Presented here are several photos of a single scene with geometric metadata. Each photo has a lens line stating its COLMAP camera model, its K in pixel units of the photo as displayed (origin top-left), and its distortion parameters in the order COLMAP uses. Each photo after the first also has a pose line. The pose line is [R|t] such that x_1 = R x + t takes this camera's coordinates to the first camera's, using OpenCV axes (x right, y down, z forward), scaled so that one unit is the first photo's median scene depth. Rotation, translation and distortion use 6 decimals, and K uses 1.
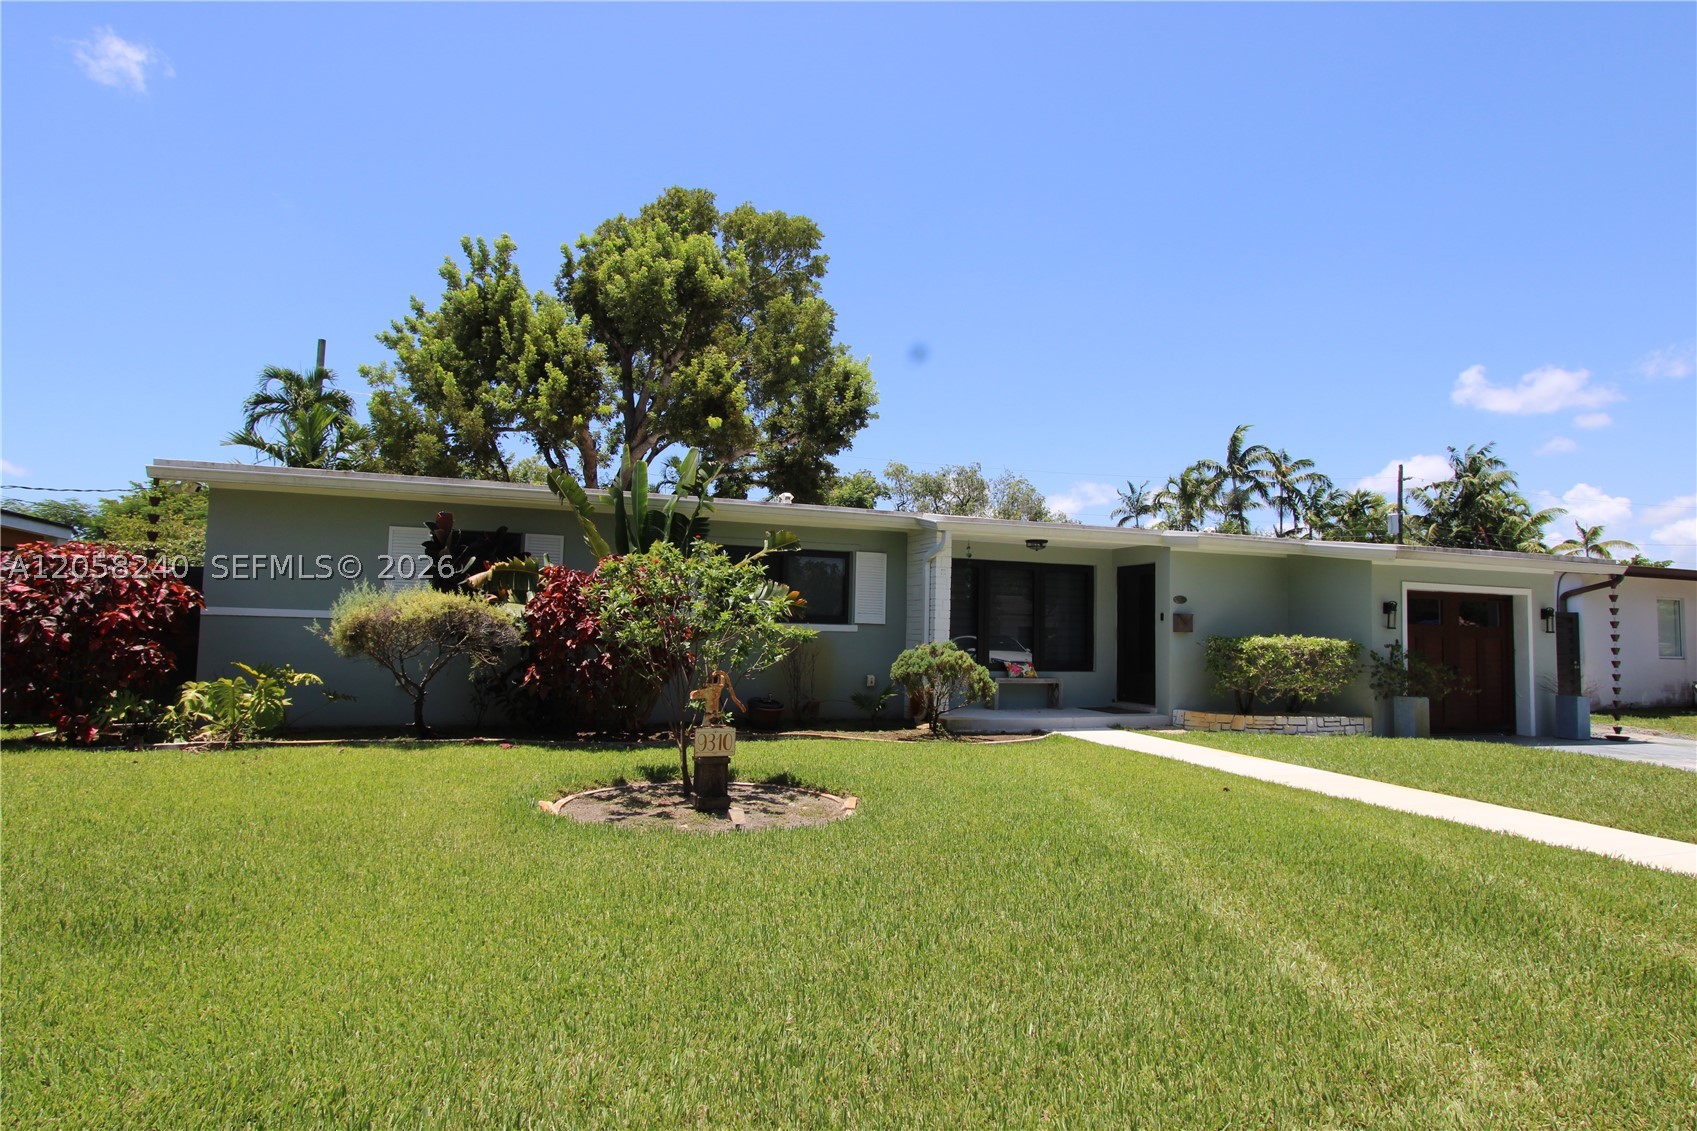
lens RADIAL K [[923.5, 0, 848.5], [0, 923.5, 565.5], [0, 0, 1]] dist [0.000275, 0.000081]
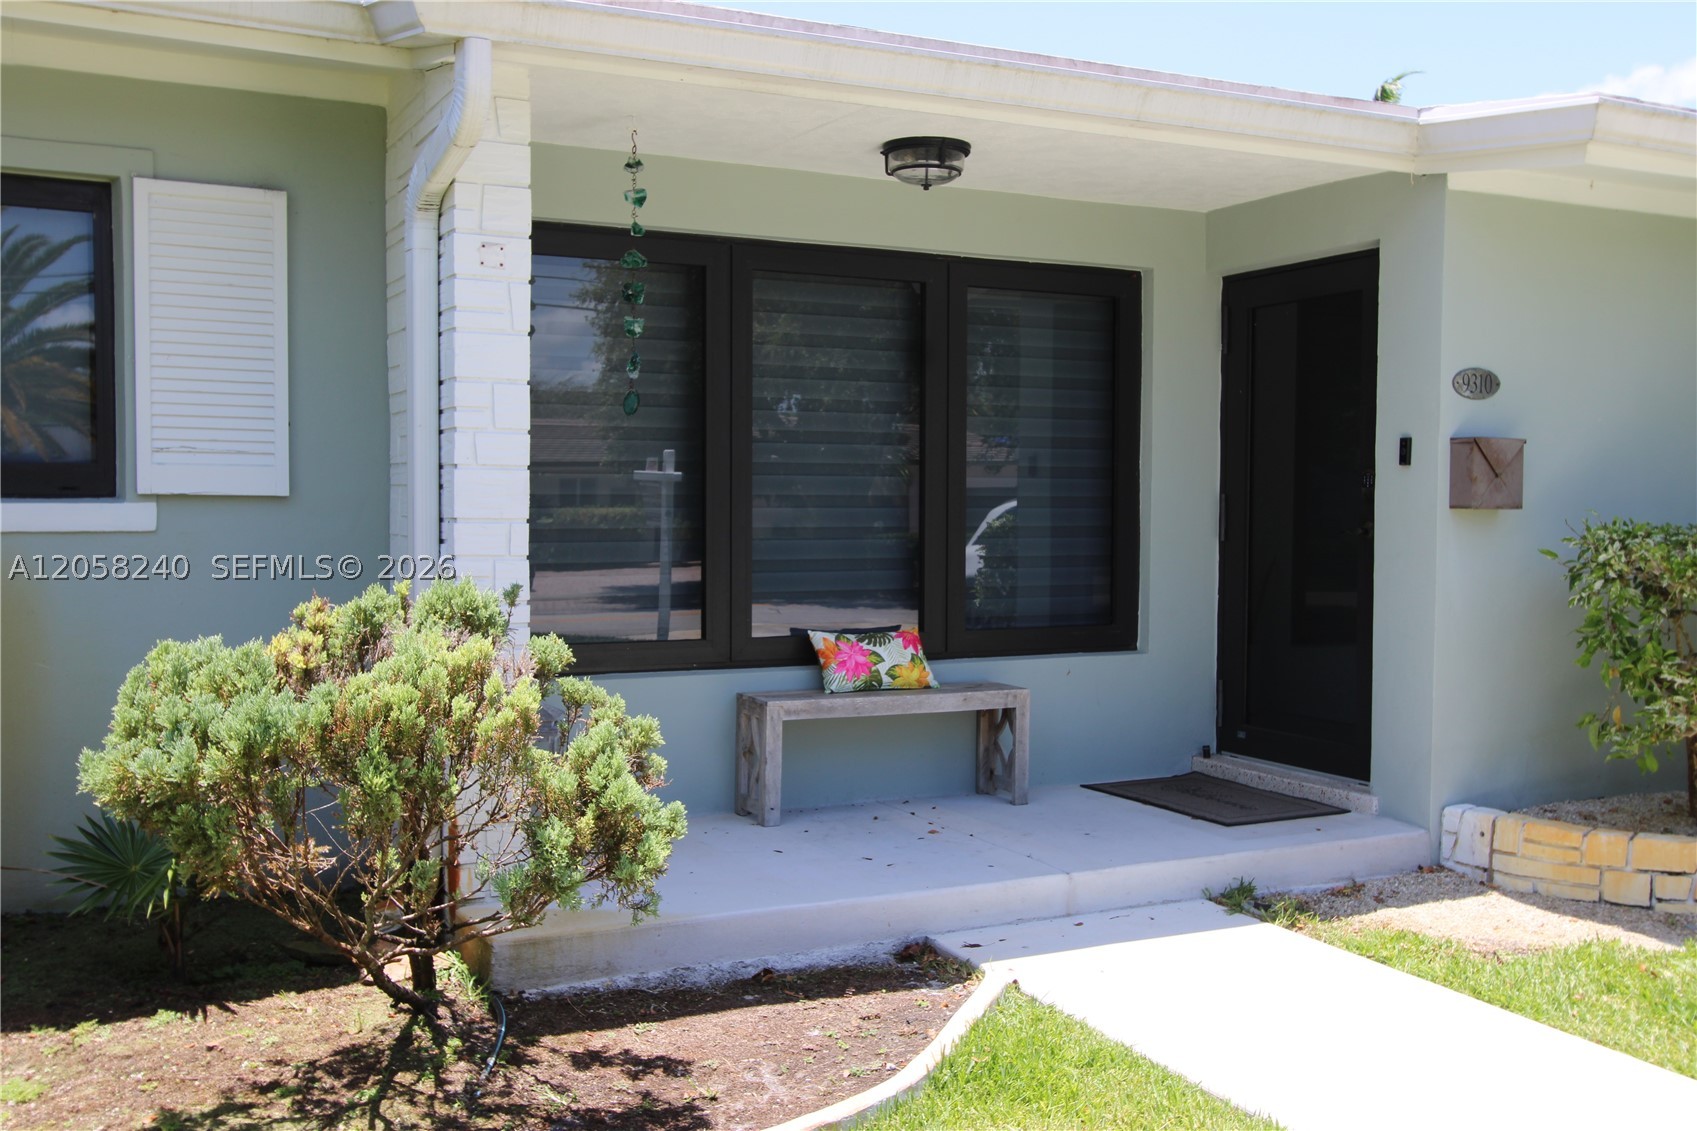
lens RADIAL K [[1647.0, 0, 848.5], [0, 1647.0, 565.5], [0, 0, 1]] dist [0.000153, -0.000159]
pose [[0.993435, -0.020830, 0.112483, 0.131188], [0.008371, 0.993883, 0.110119, 0.035229], [-0.114088, -0.108454, 0.987533, 0.557666]]
